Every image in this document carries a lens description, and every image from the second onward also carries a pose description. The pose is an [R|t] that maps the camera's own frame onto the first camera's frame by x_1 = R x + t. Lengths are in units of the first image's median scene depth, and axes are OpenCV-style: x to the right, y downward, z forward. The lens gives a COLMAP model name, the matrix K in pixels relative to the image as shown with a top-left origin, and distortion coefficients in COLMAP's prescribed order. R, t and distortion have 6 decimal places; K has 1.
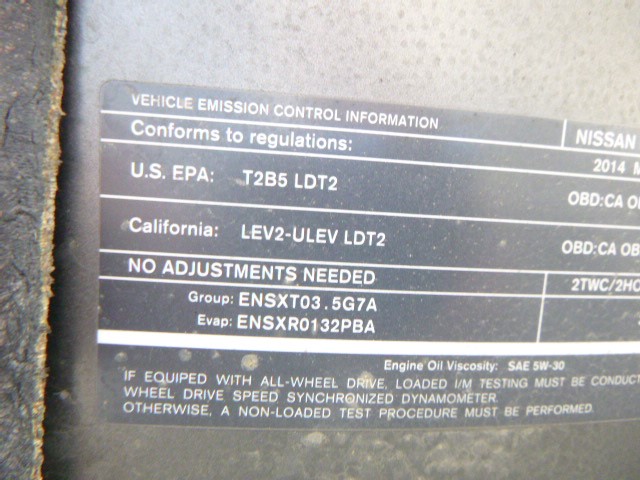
lens RADIAL K [[467.7, 0, 317.9], [0, 467.7, 239.3], [0, 0, 1]] dist [-0.012714, -0.014834]
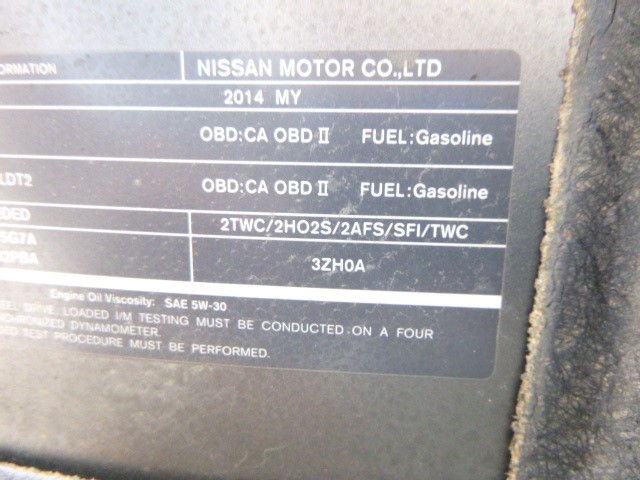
lens RADIAL K [[467.7, 0, 317.9], [0, 467.7, 239.9], [0, 0, 1]] dist [-0.012714, -0.014834]
pose [[0.958092, 0.018006, -0.285895, 1.035158], [0.006326, 0.996449, 0.083959, 0.049799], [0.286392, -0.082249, 0.954576, 0.125354]]
